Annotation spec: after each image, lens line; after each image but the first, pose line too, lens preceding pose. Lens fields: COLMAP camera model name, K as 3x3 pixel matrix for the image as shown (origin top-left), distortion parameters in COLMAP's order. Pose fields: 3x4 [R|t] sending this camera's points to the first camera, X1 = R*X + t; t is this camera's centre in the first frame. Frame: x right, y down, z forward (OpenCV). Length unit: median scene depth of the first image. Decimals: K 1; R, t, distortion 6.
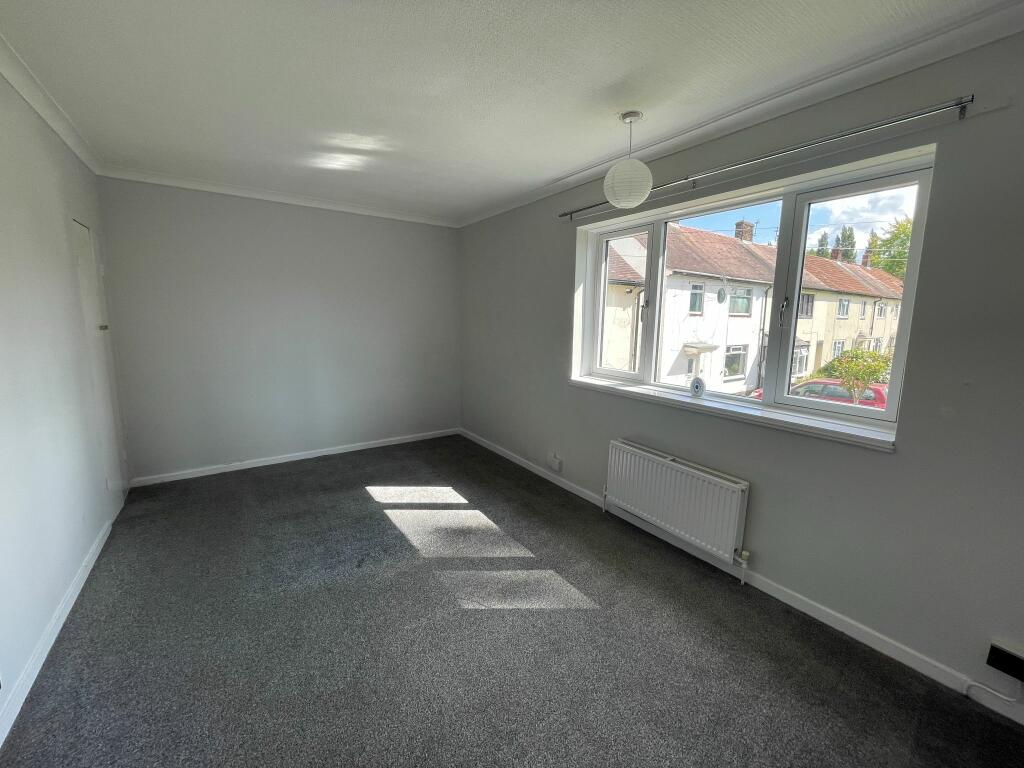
lens RADIAL K [[414.7, 0, 513.1], [0, 414.7, 382.2], [0, 0, 1]] dist [-0.005972, 0.001726]
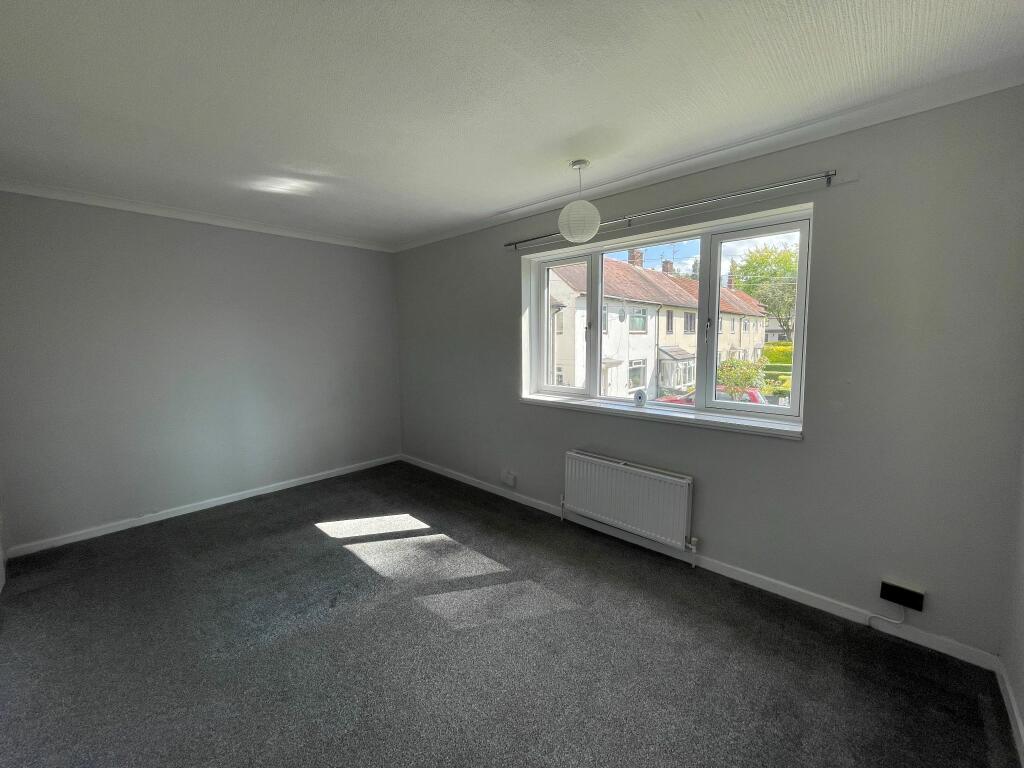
lens RADIAL K [[414.7, 0, 514.8], [0, 414.7, 382.6], [0, 0, 1]] dist [-0.005972, 0.001726]
pose [[0.975926, -0.047234, 0.212924, -0.142080], [0.057674, 0.997405, -0.043088, -0.000556], [-0.210336, 0.054331, 0.976118, -0.040071]]
